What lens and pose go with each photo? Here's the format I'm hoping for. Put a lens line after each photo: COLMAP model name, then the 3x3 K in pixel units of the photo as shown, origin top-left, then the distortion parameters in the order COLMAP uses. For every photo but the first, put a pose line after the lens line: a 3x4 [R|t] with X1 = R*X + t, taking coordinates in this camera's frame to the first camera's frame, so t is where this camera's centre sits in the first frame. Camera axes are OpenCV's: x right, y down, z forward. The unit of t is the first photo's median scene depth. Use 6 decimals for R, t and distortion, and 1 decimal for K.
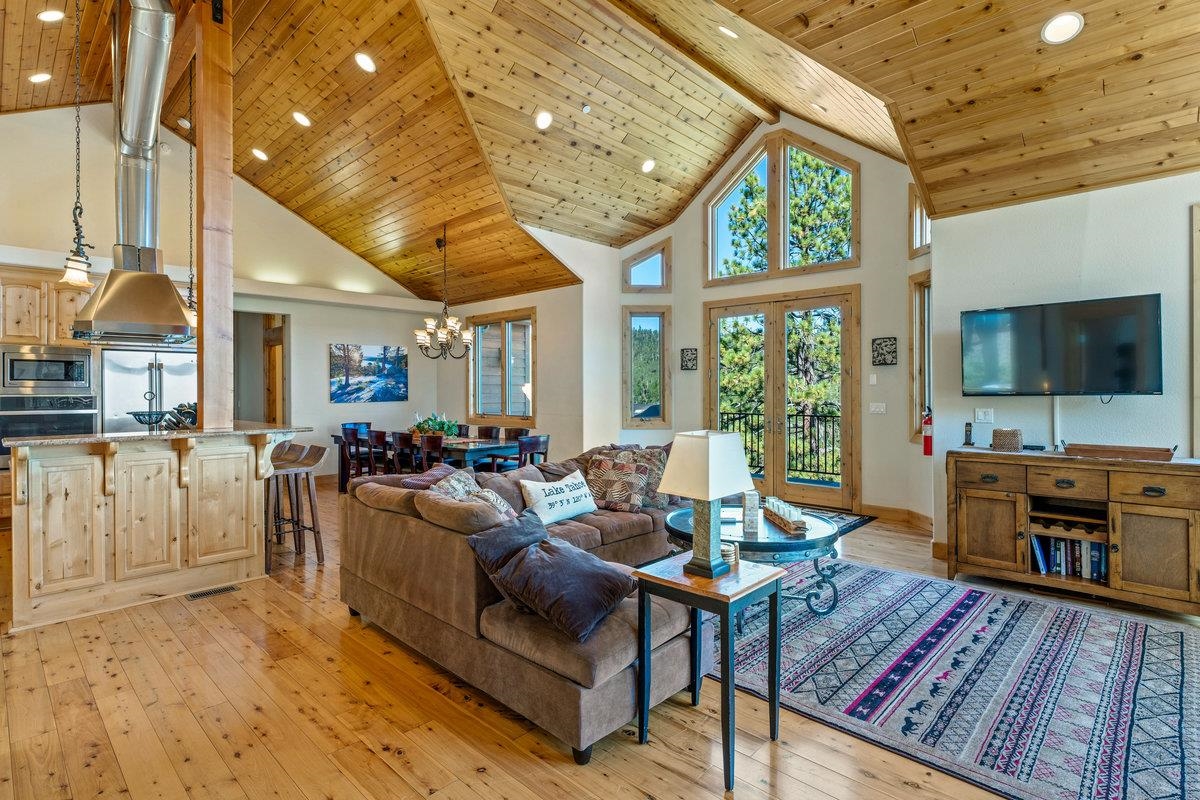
lens RADIAL K [[597.2, 0, 599.3], [0, 597.2, 397.2], [0, 0, 1]] dist [-0.001412, -0.000746]
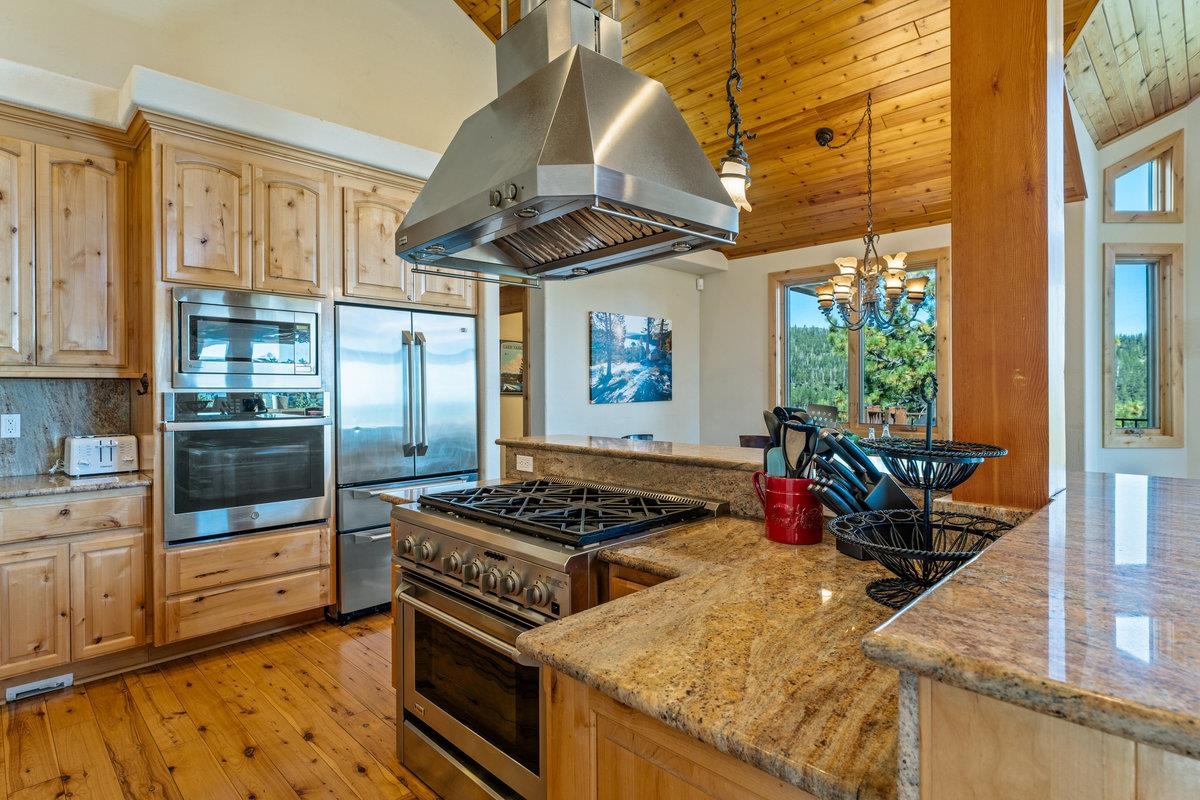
lens RADIAL K [[626.6, 0, 600.6], [0, 626.6, 394.7], [0, 0, 1]] dist [-0.006016, -0.000835]
pose [[0.999871, -0.001329, -0.016035, -0.421167], [0.001312, 0.999999, -0.001116, 0.000403], [0.016037, 0.001095, 0.999871, 0.324480]]
